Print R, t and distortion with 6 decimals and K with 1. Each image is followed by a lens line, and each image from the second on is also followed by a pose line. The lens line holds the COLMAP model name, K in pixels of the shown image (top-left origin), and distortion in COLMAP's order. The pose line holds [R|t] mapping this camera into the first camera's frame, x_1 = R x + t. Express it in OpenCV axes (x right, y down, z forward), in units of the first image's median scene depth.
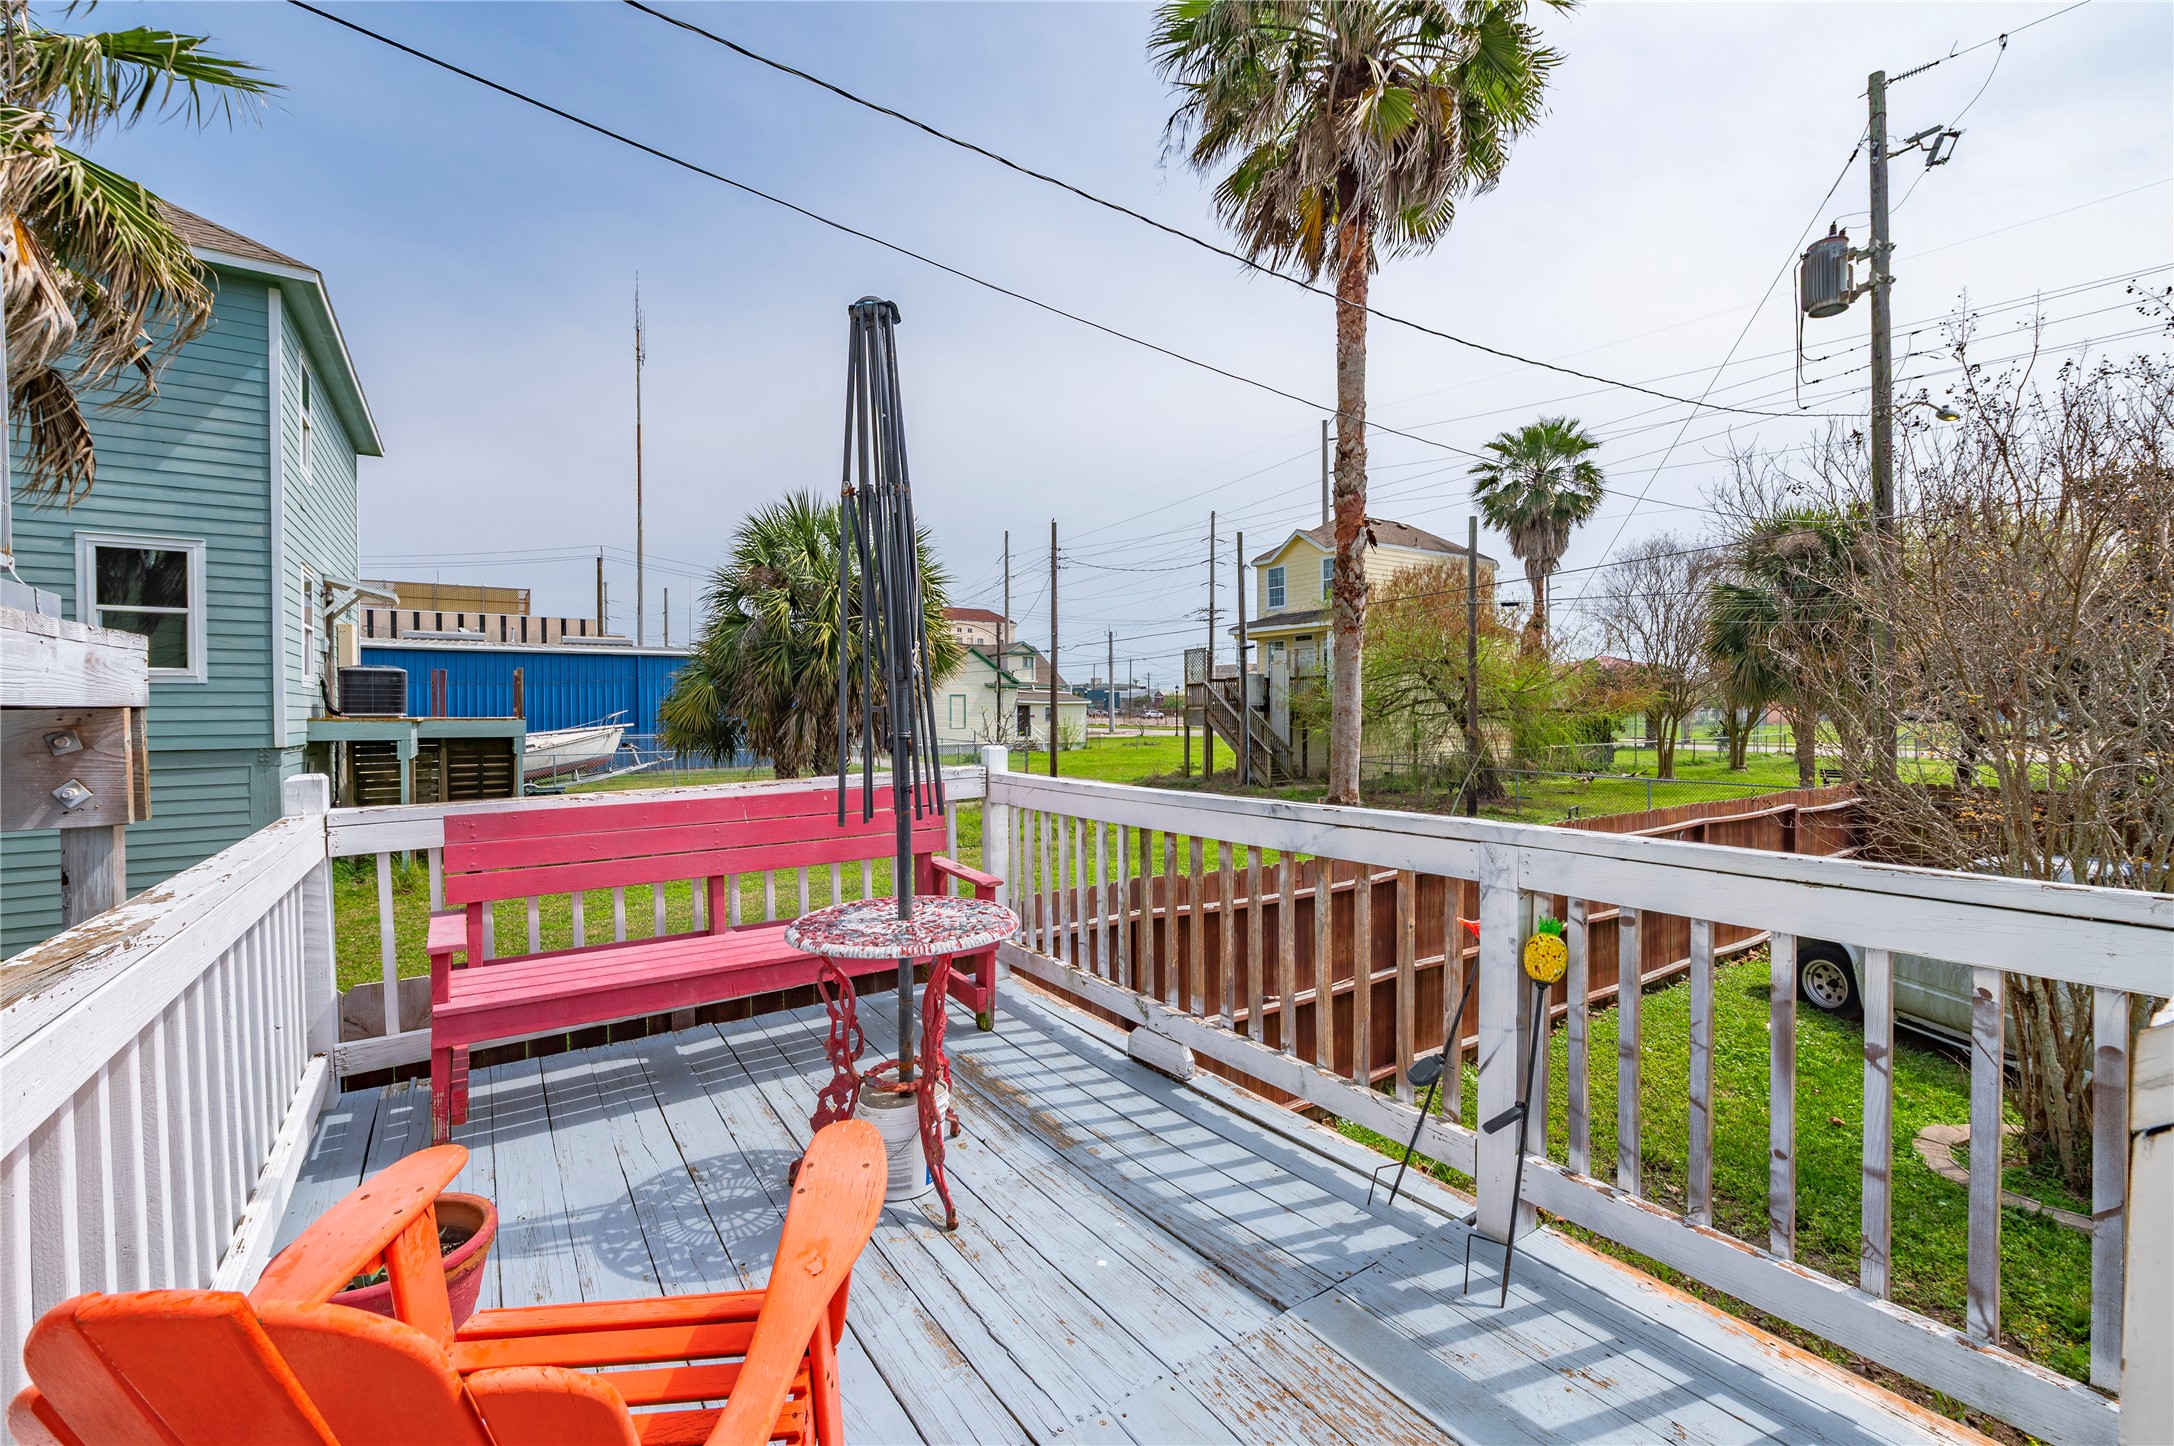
lens RADIAL K [[907.6, 0, 1089.4], [0, 907.6, 710.6], [0, 0, 1]] dist [-0.000929, -0.000896]
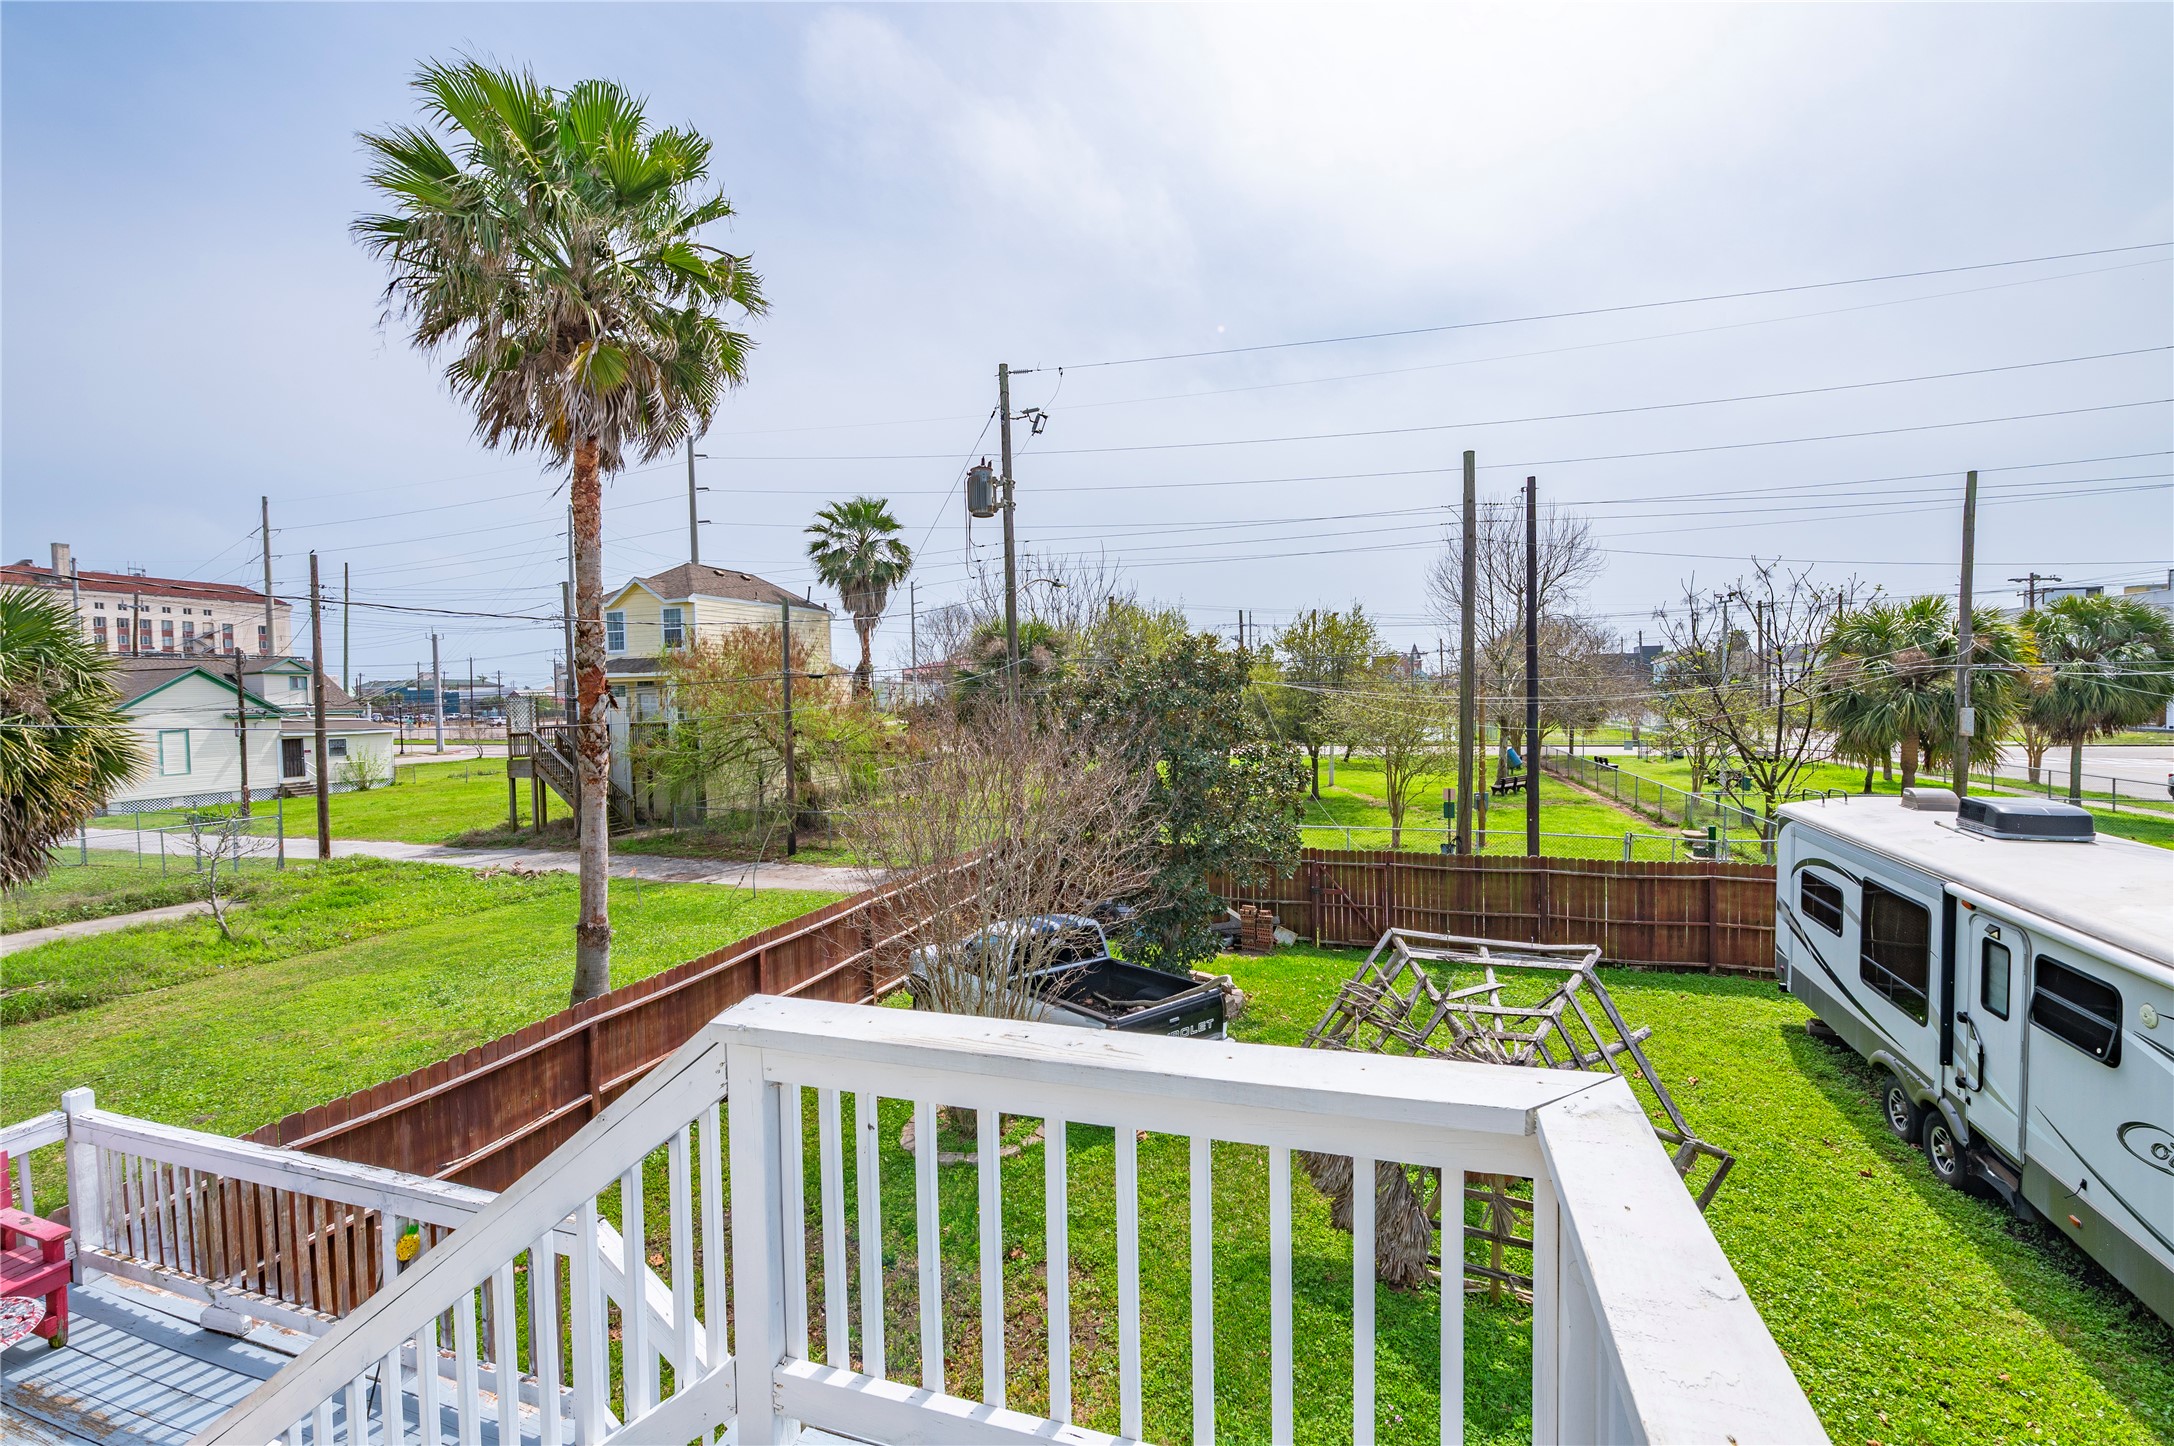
lens RADIAL K [[868.0, 0, 1085.7], [0, 868.0, 725.5], [0, 0, 1]] dist [-0.002637, 0.000413]
pose [[0.791581, -0.029866, 0.610334, 0.032661], [0.016238, 0.999480, 0.027849, -0.055702], [-0.610848, -0.012134, 0.791655, -0.087670]]
